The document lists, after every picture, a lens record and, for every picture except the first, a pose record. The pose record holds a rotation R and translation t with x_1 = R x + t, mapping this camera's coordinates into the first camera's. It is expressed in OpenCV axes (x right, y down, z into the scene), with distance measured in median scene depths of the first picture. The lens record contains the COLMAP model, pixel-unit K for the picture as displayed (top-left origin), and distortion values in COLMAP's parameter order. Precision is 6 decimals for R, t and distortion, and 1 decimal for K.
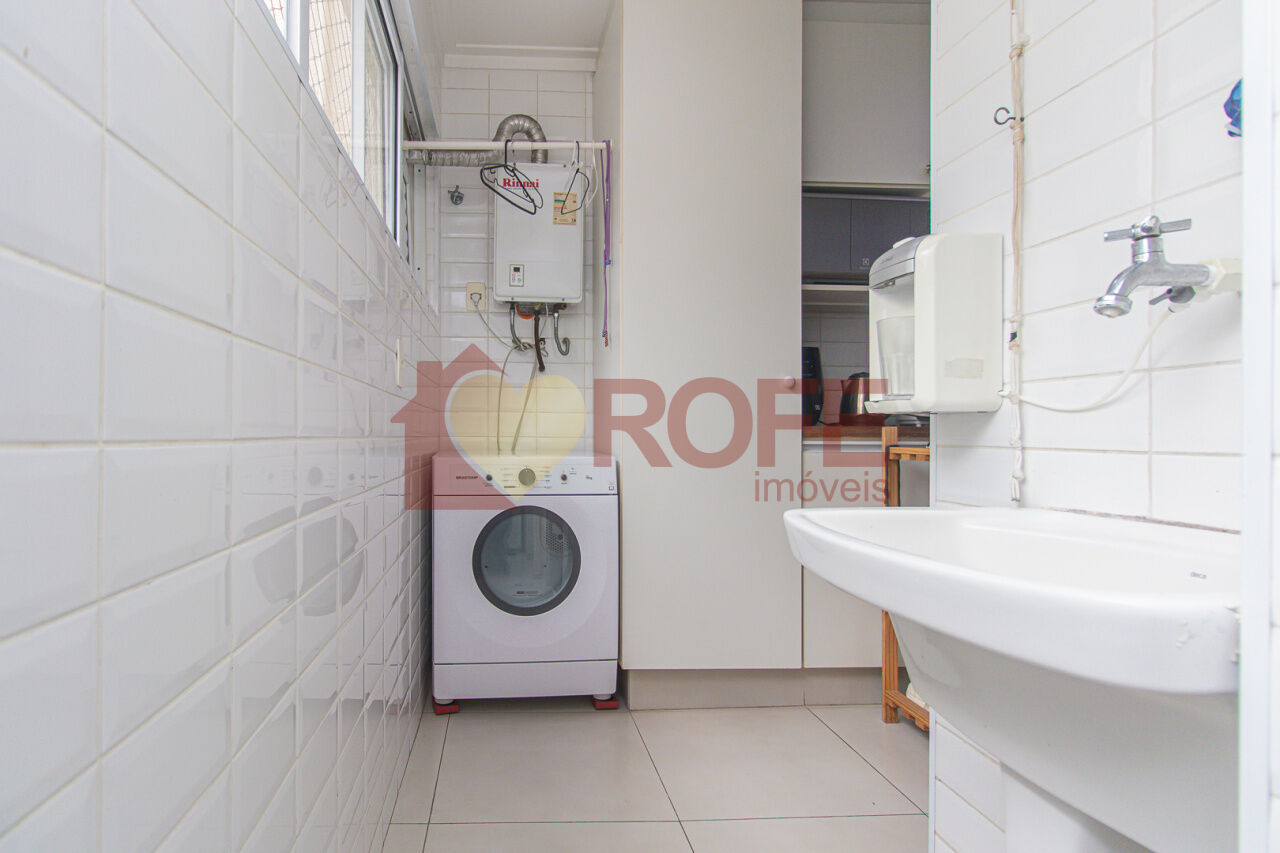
lens RADIAL K [[599.0, 0, 639.5], [0, 599.0, 419.8], [0, 0, 1]] dist [-0.001134, -0.000135]
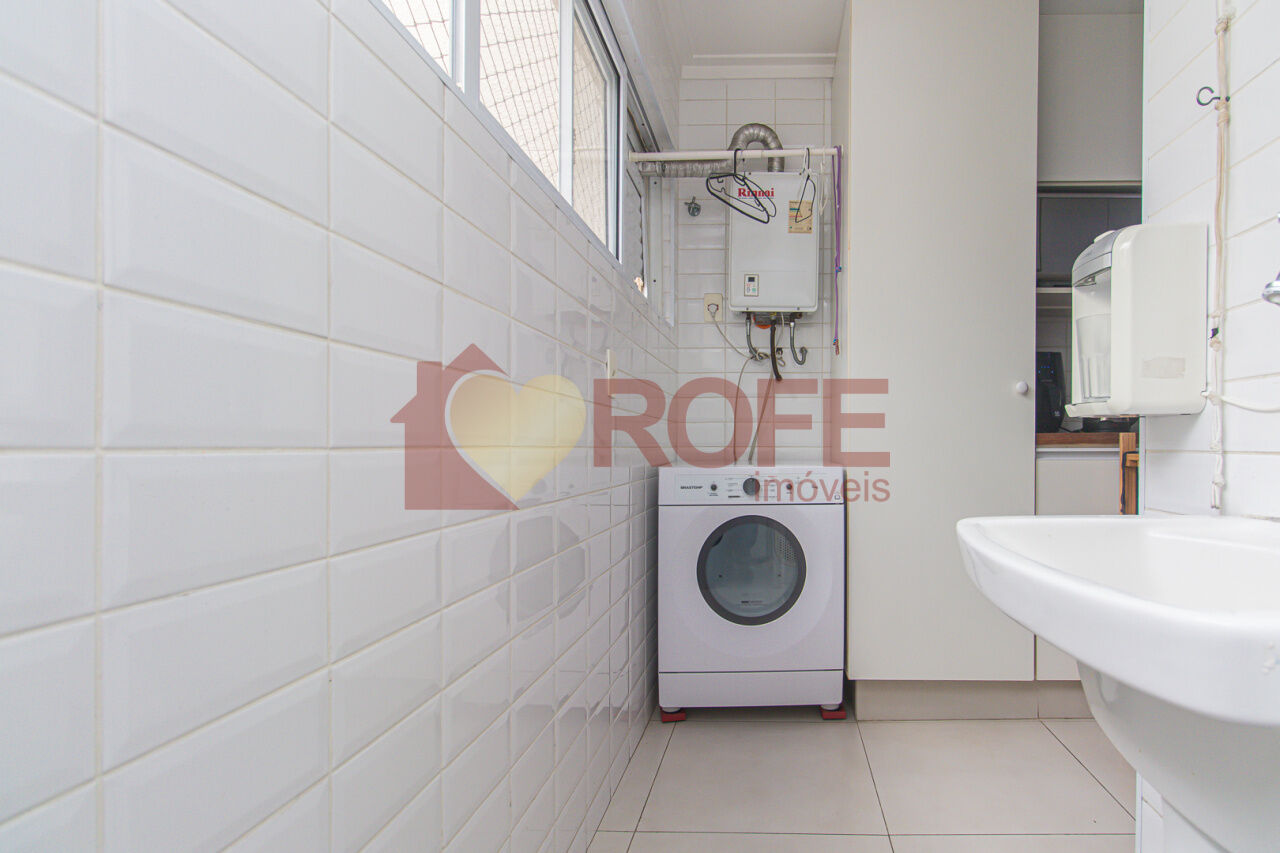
lens RADIAL K [[651.2, 0, 640.2], [0, 651.2, 428.1], [0, 0, 1]] dist [-0.000374, 0.000981]
pose [[0.998602, -0.009792, -0.051936, -0.313801], [0.010411, 0.999878, 0.011670, -0.016493], [0.051816, -0.012195, 0.998582, -0.090509]]
